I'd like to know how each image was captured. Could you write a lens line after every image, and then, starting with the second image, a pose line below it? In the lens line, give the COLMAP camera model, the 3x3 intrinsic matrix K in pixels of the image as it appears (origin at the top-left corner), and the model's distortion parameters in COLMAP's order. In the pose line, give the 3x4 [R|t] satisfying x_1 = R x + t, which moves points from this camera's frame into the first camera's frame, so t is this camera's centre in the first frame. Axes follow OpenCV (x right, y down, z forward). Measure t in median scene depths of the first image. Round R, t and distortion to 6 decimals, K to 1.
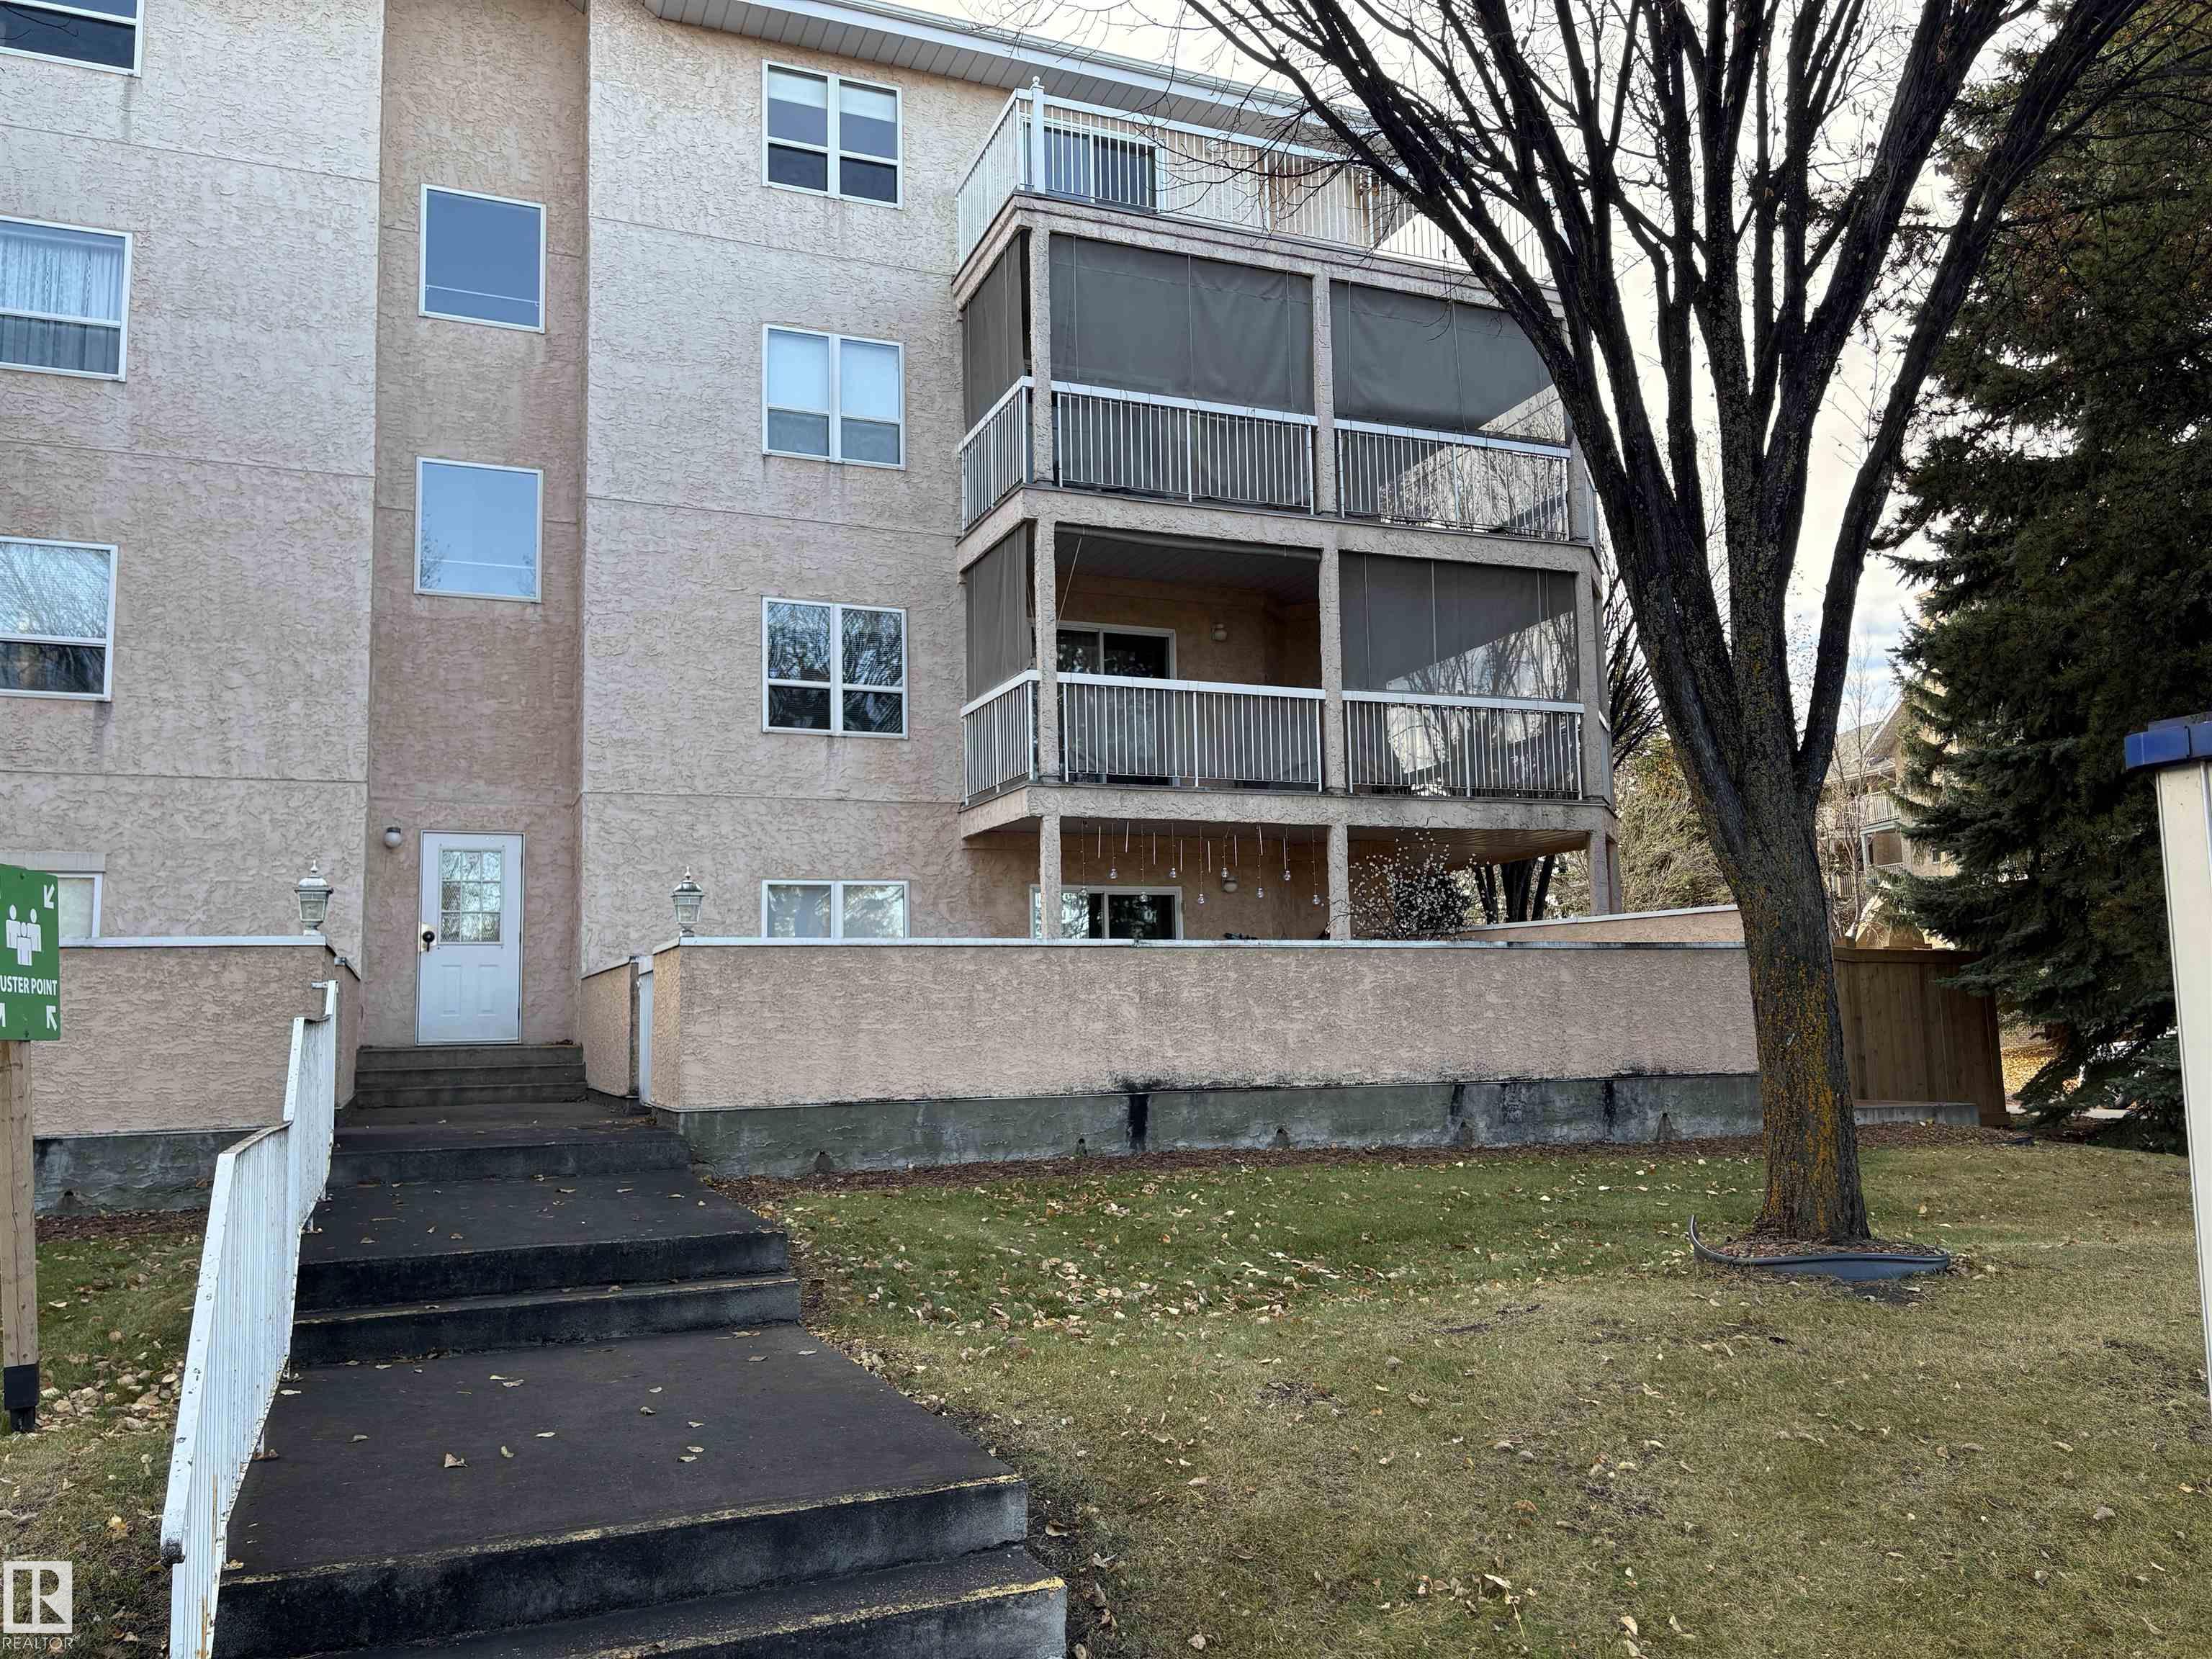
lens RADIAL K [[1656.3, 0, 1101.6], [0, 1656.3, 829.6], [0, 0, 1]] dist [0.038675, -0.015857]
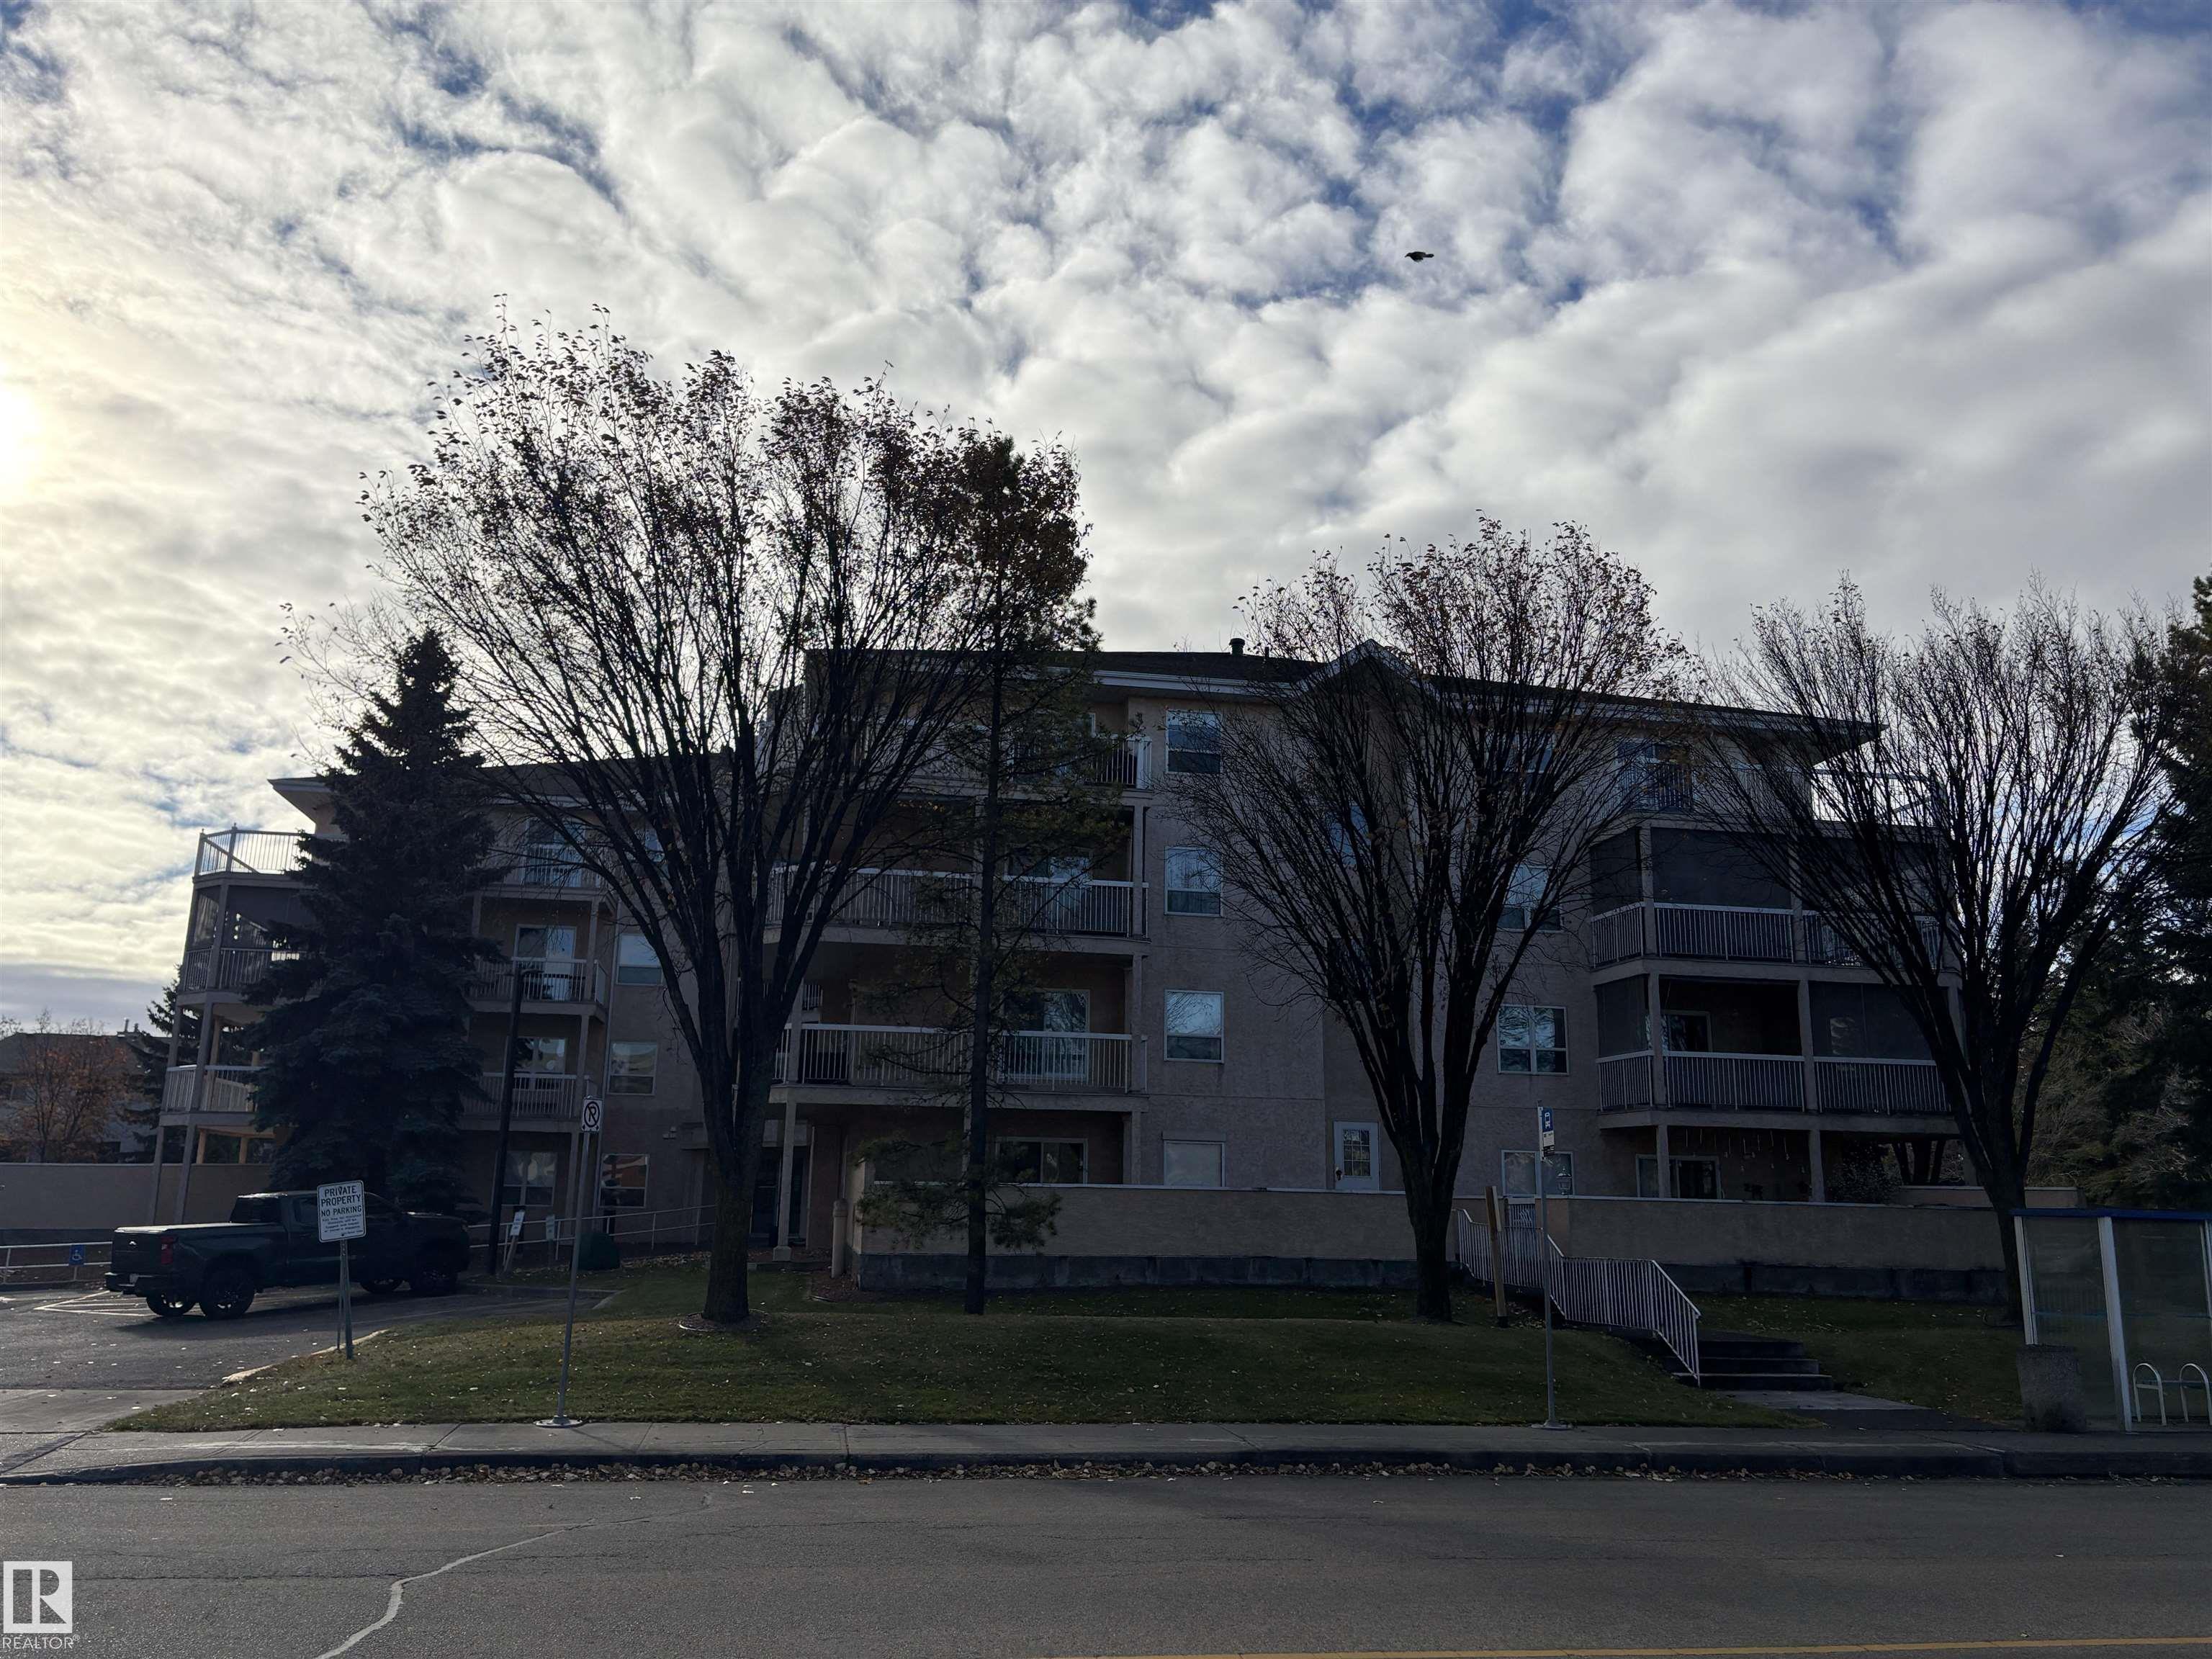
lens RADIAL K [[1656.3, 0, 1112.3], [0, 1656.3, 831.8], [0, 0, 1]] dist [0.038675, -0.015857]
pose [[0.978754, -0.009303, -0.204826, -0.251927], [-0.013018, 0.994135, -0.107360, -0.128633], [0.204623, 0.107745, 0.972893, -1.066581]]
